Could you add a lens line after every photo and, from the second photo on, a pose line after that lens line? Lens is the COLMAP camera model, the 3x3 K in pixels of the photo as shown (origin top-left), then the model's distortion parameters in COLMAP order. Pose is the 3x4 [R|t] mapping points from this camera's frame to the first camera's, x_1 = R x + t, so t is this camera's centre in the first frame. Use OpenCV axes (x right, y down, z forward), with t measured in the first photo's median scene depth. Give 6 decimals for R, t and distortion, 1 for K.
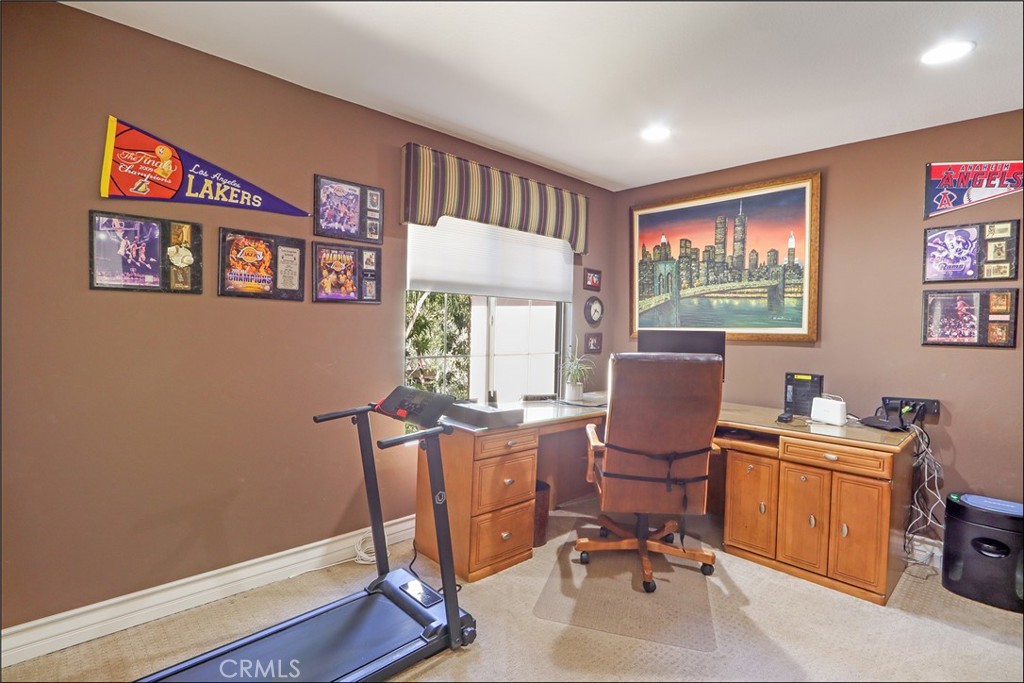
lens RADIAL K [[502.9, 0, 516.9], [0, 502.9, 344.2], [0, 0, 1]] dist [-0.013744, 0.001118]
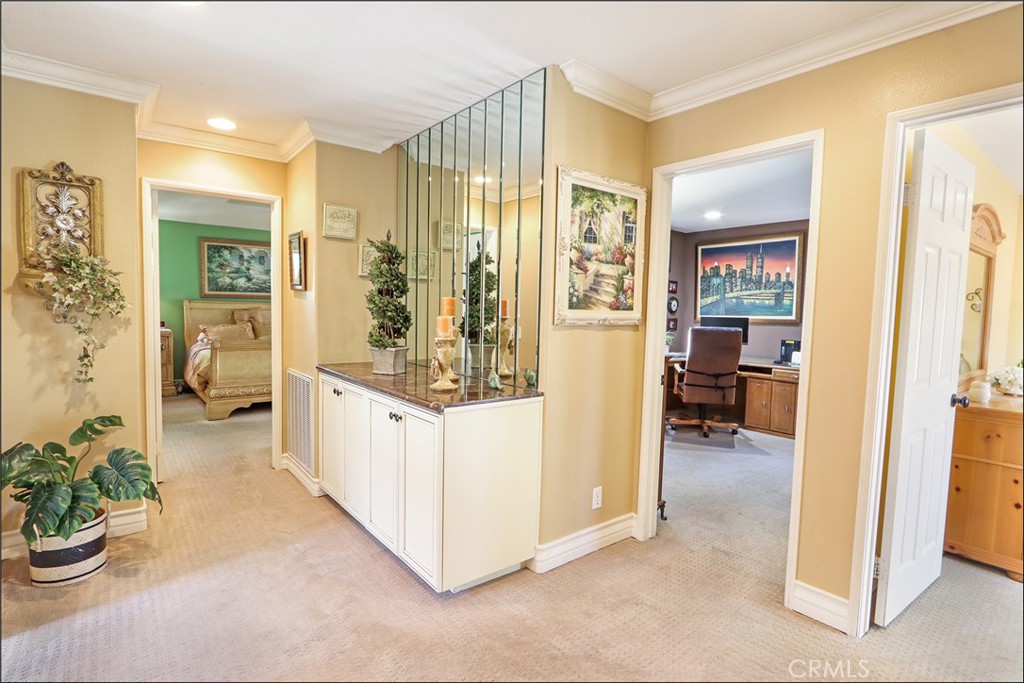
lens RADIAL K [[502.9, 0, 517.6], [0, 502.9, 344.3], [0, 0, 1]] dist [-0.013744, 0.001118]
pose [[0.995790, 0.010345, -0.091073, -0.259870], [-0.007830, 0.999579, 0.027934, 0.026722], [0.091324, -0.027103, 0.995452, -0.899202]]
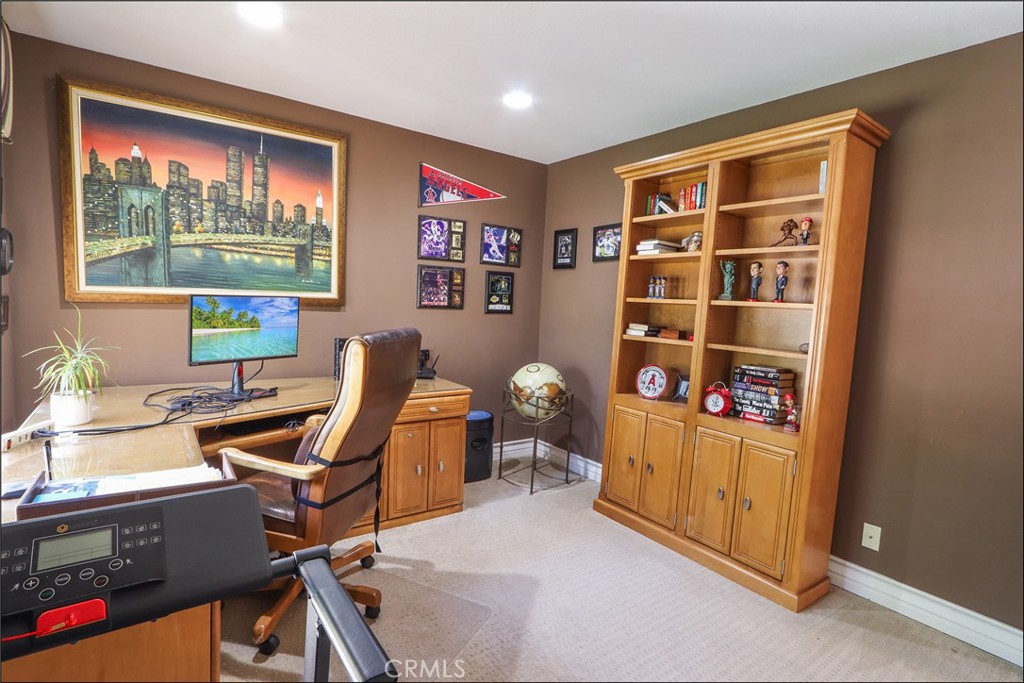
lens RADIAL K [[502.9, 0, 515.4], [0, 502.9, 341.9], [0, 0, 1]] dist [-0.013744, 0.001118]
pose [[0.147978, -0.101223, 0.983797, -0.351745], [-0.008642, 0.994578, 0.103632, -0.039284], [-0.988953, -0.023837, 0.146301, 0.476420]]
